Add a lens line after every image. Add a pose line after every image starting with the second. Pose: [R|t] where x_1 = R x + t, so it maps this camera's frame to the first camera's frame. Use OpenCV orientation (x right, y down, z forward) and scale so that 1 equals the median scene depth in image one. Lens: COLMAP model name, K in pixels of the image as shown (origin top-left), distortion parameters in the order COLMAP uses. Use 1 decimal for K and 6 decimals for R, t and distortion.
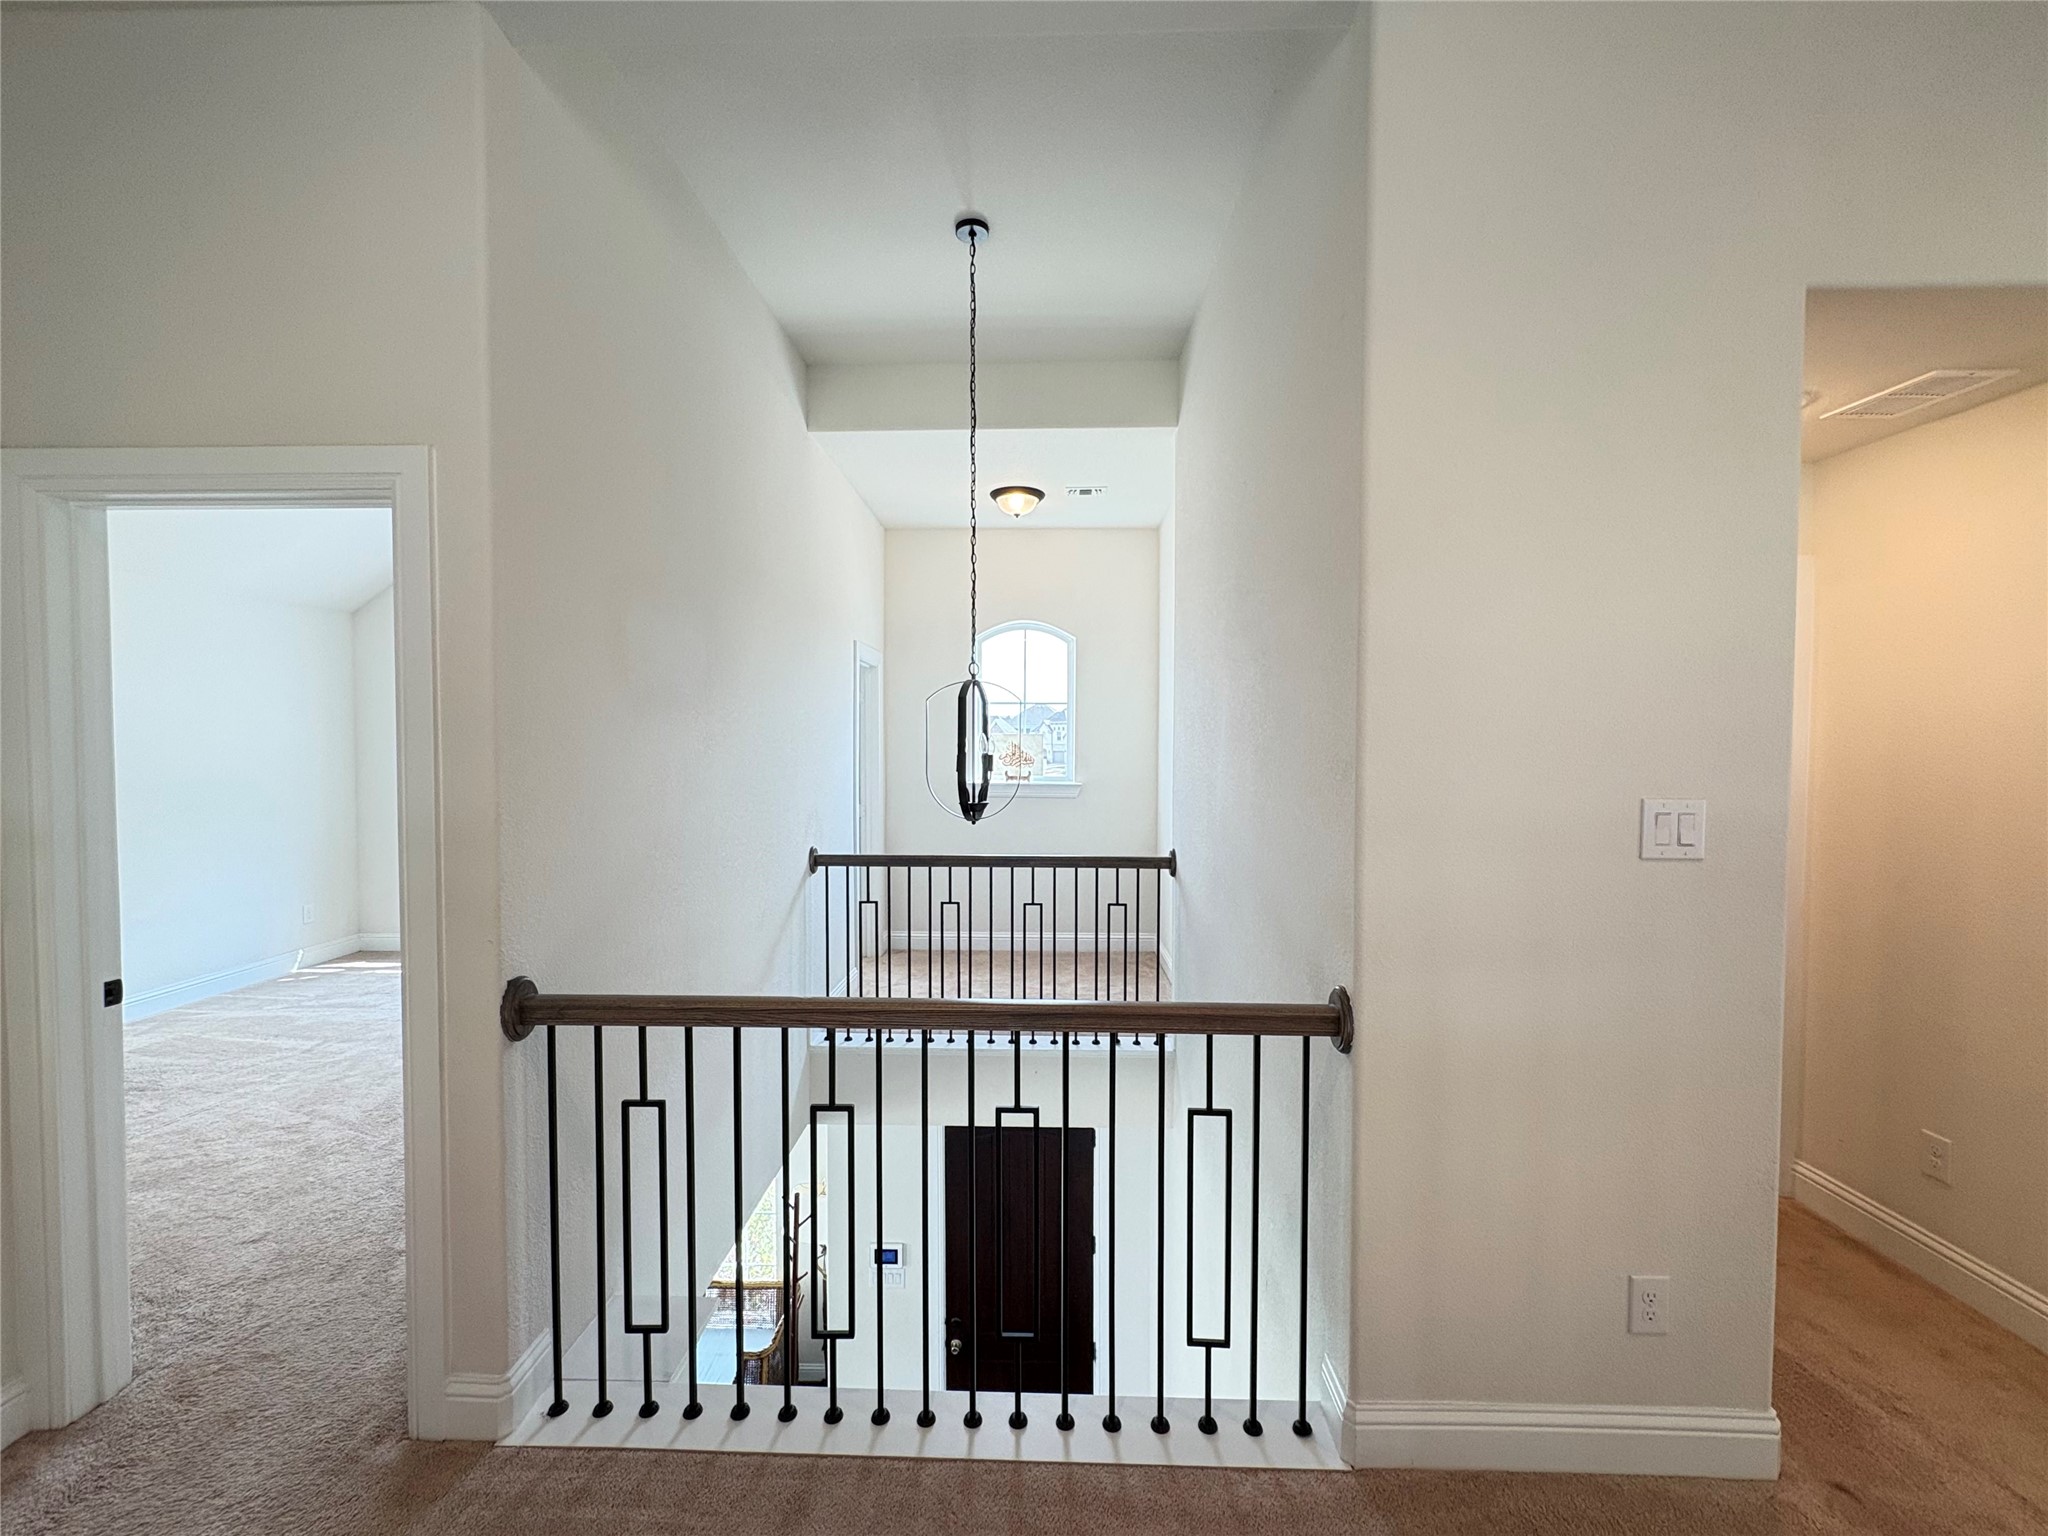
lens RADIAL K [[912.6, 0, 1026.3], [0, 912.6, 802.9], [0, 0, 1]] dist [0.014942, 0.000065]
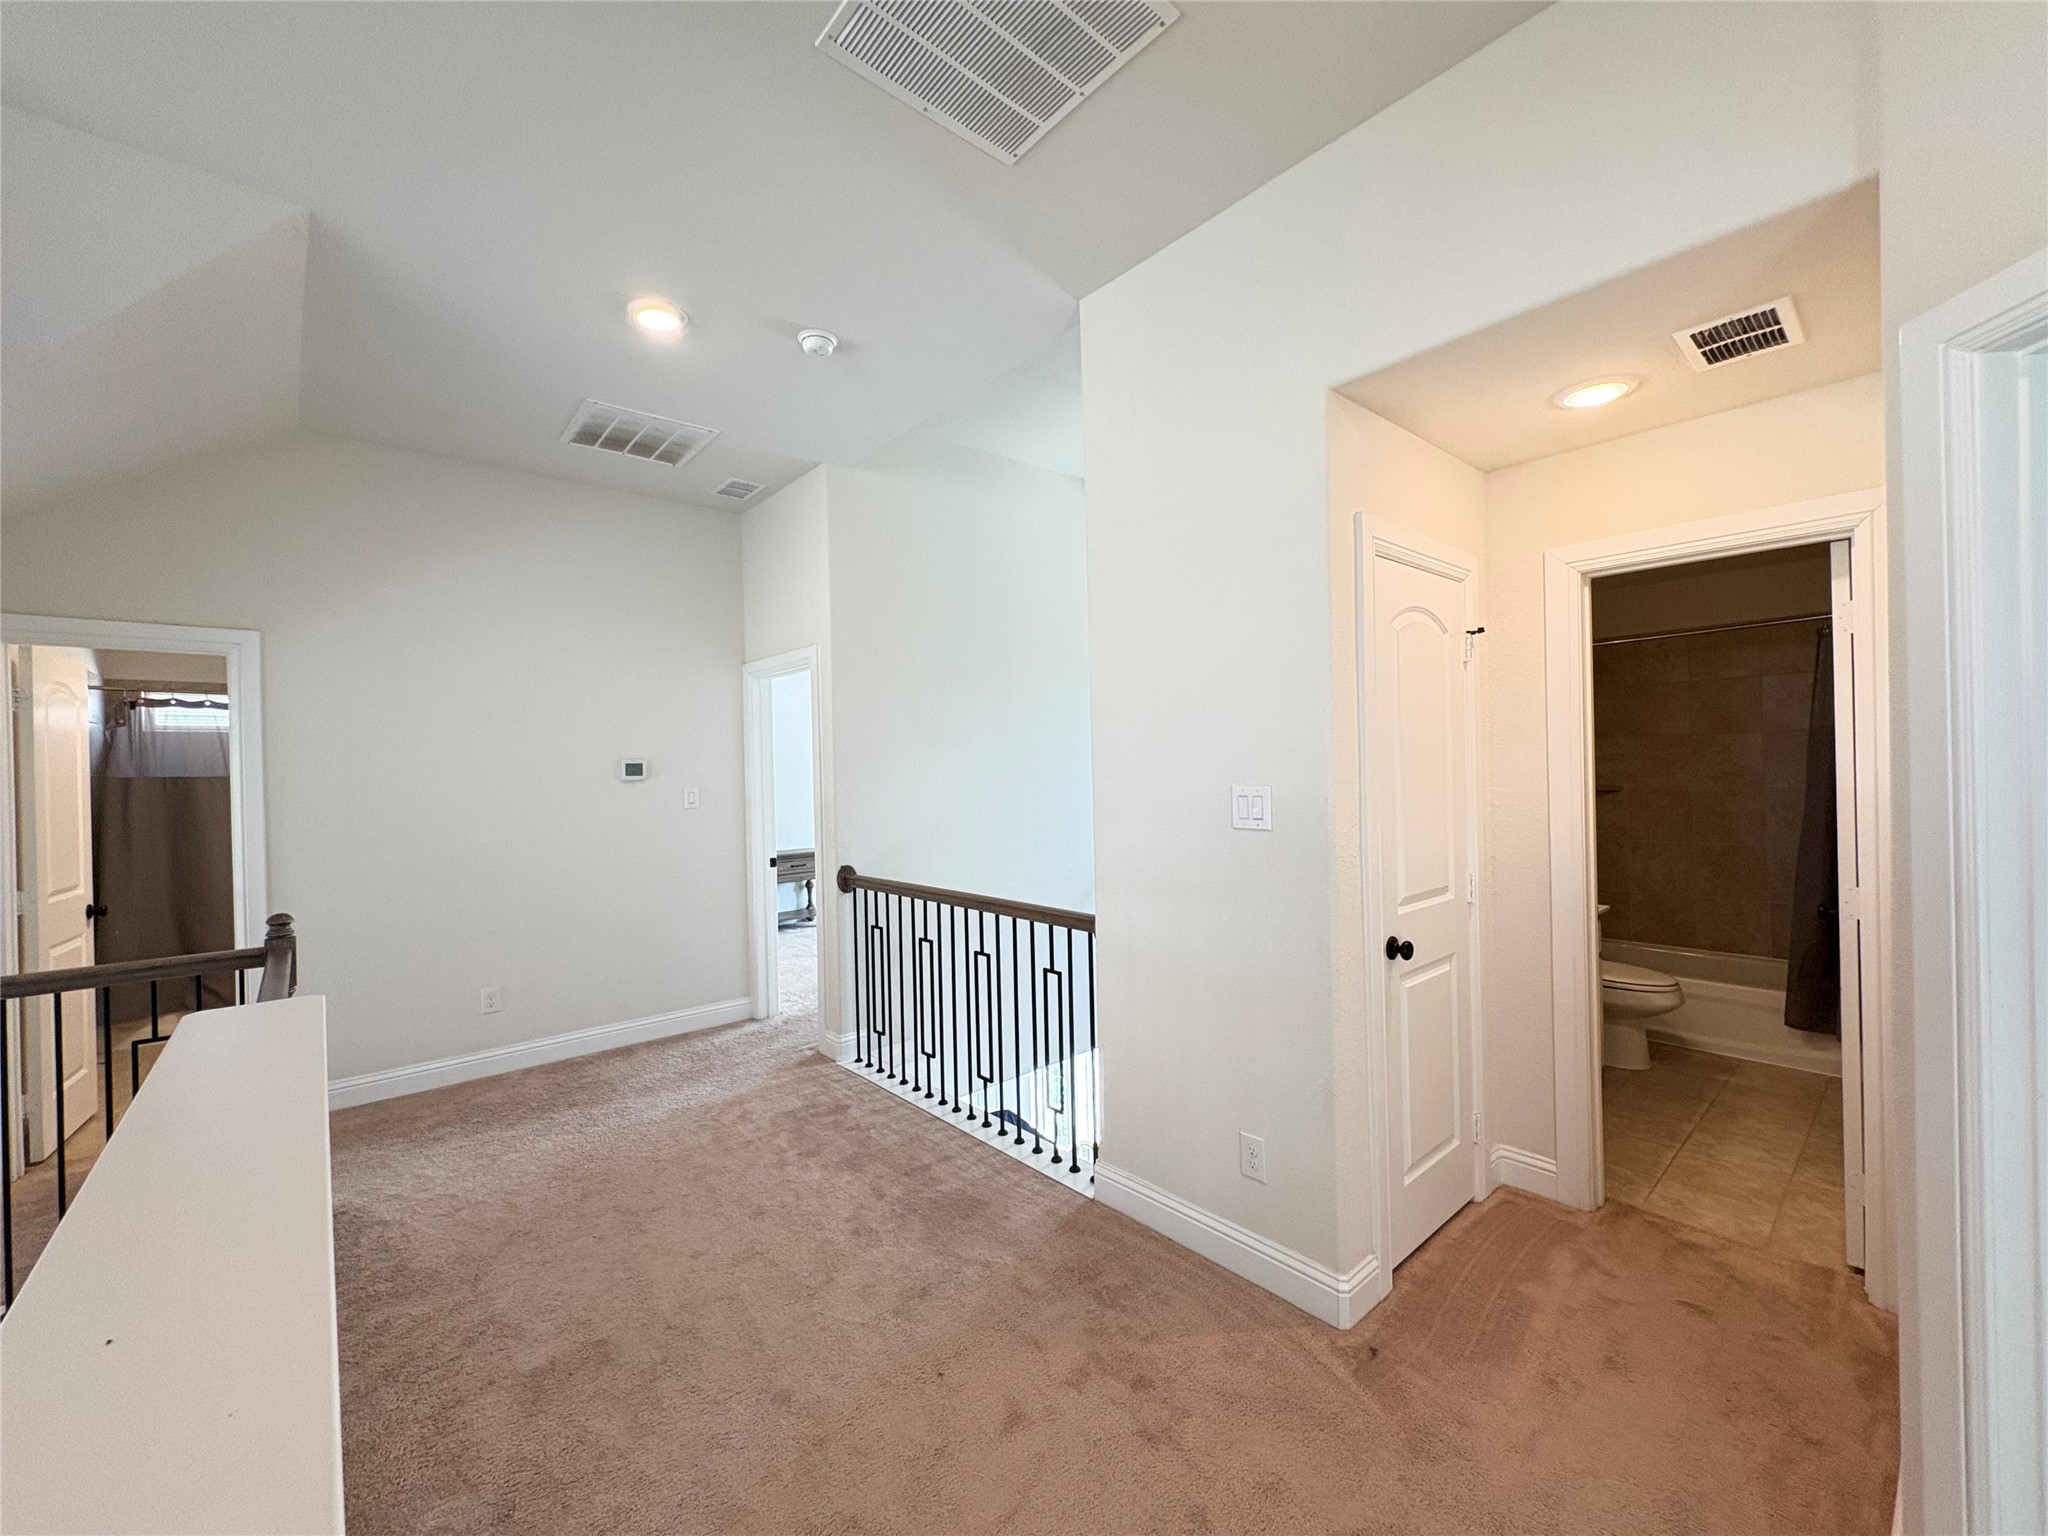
lens RADIAL K [[817.6, 0, 1024.0], [0, 817.6, 768.0], [0, 0, 1]] dist [0.001128, 0.000144]
pose [[0.680896, -0.020475, -0.732094, 1.263005], [0.005051, 0.999717, -0.023263, -0.003210], [0.732363, 0.012142, 0.680806, -0.072043]]
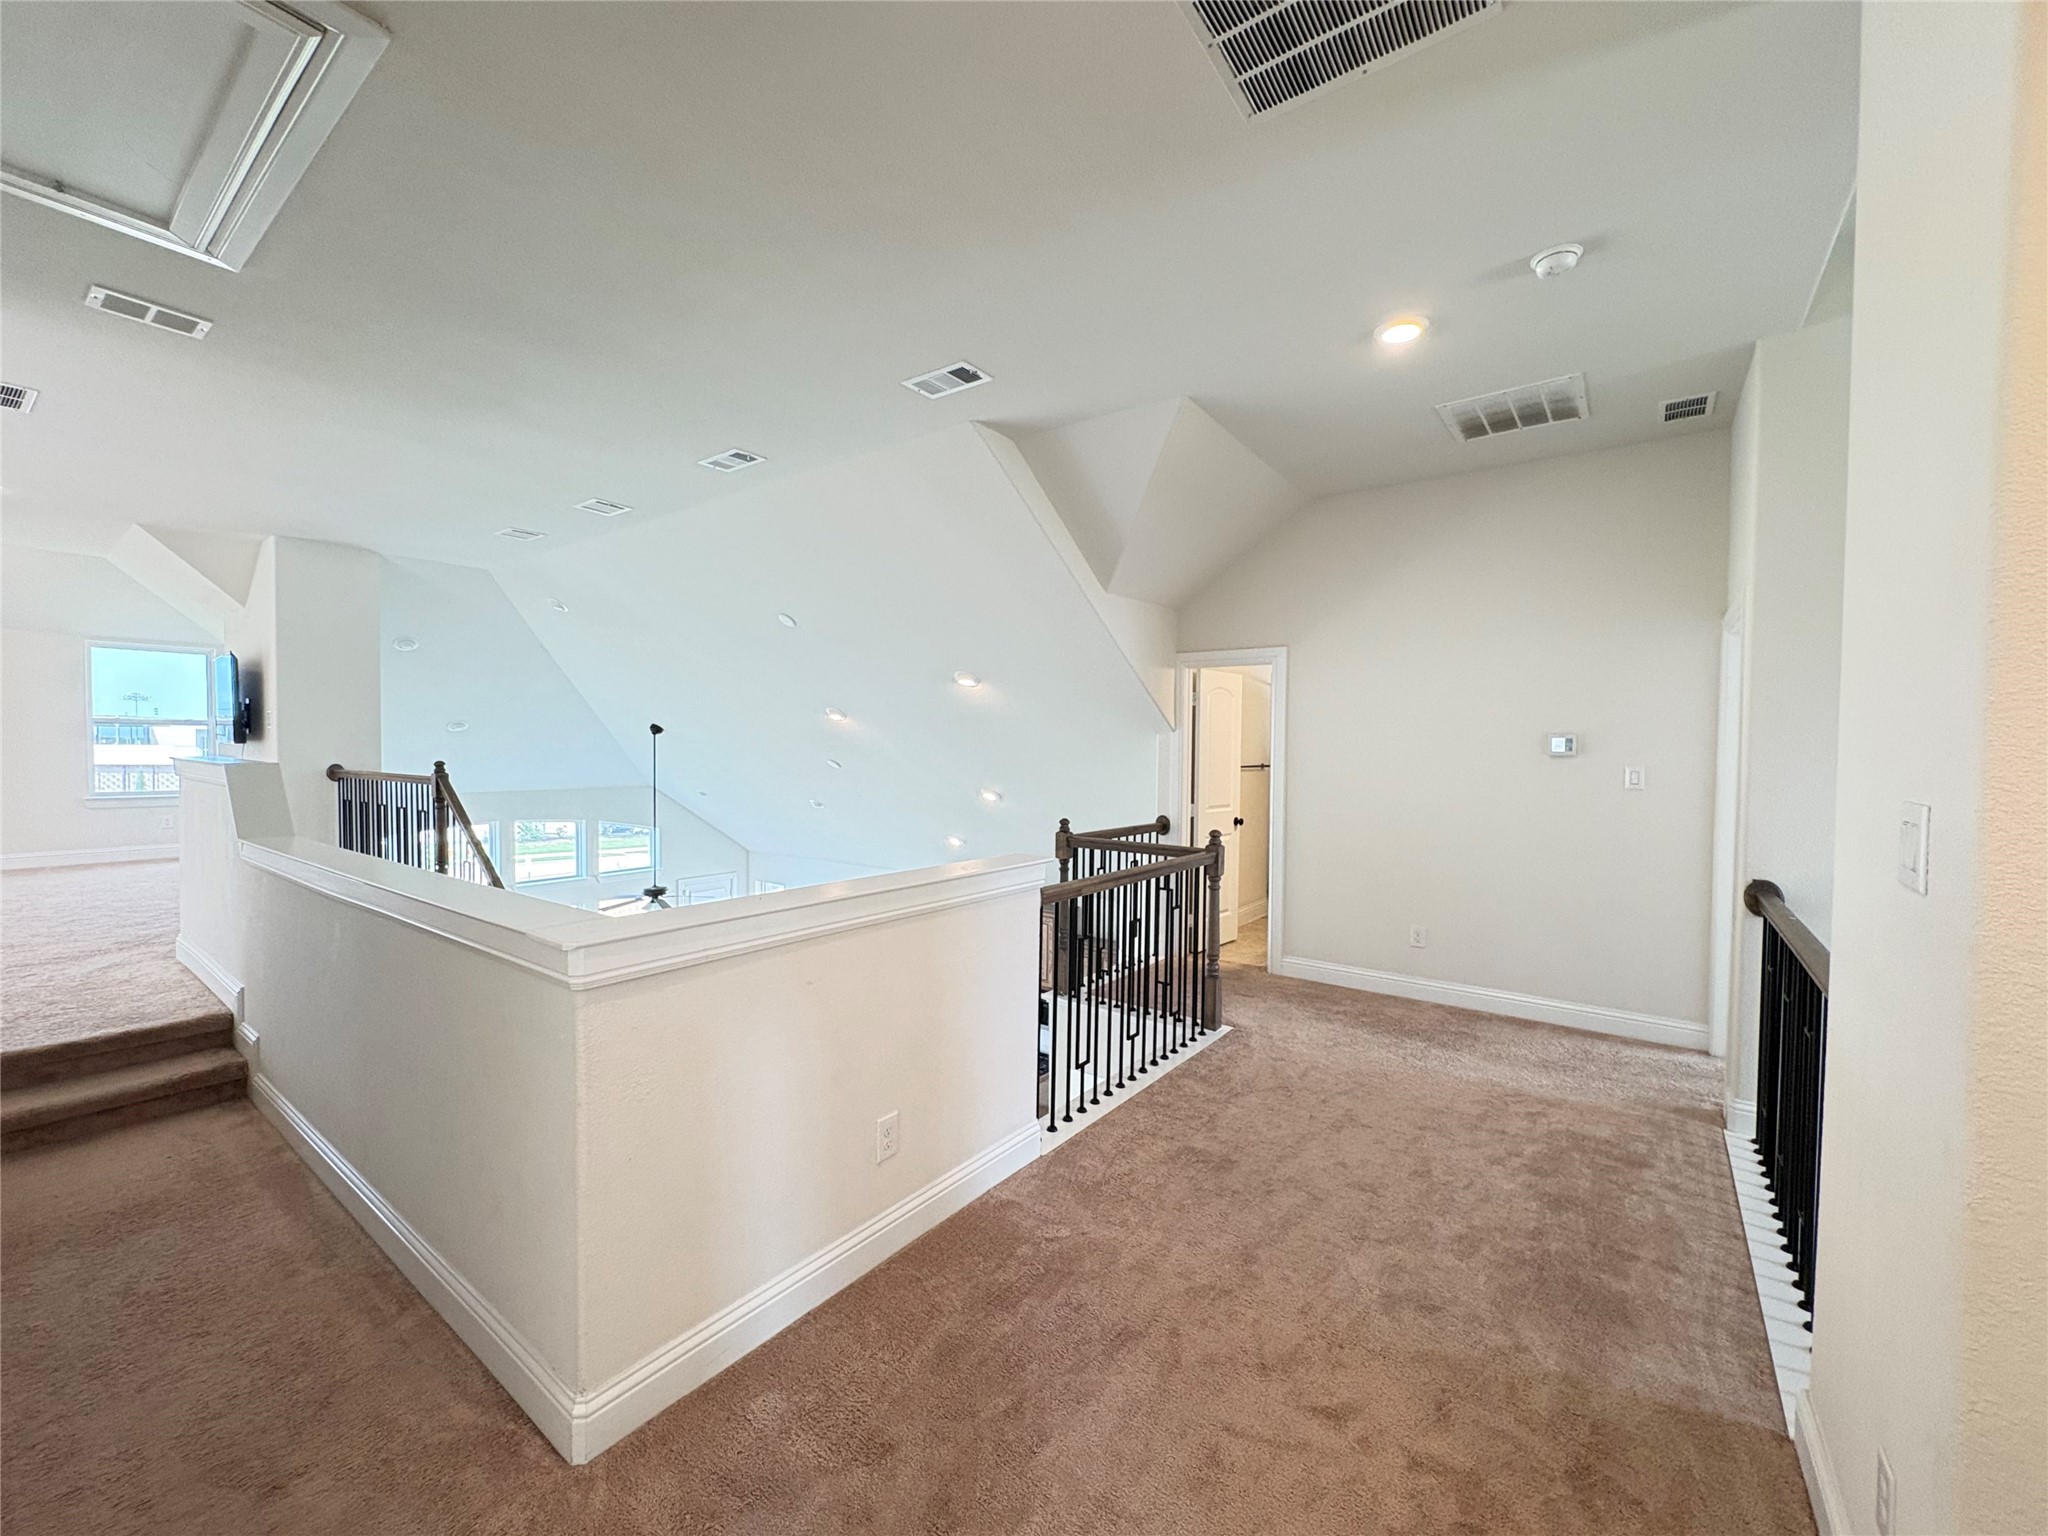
lens RADIAL K [[817.6, 0, 1024.0], [0, 817.6, 768.0], [0, 0, 1]] dist [0.001128, 0.000144]
pose [[-0.576656, 0.011247, -0.816910, 1.490872], [-0.033355, 0.998747, 0.037296, -0.027933], [0.816306, 0.048755, -0.575558, 0.751164]]
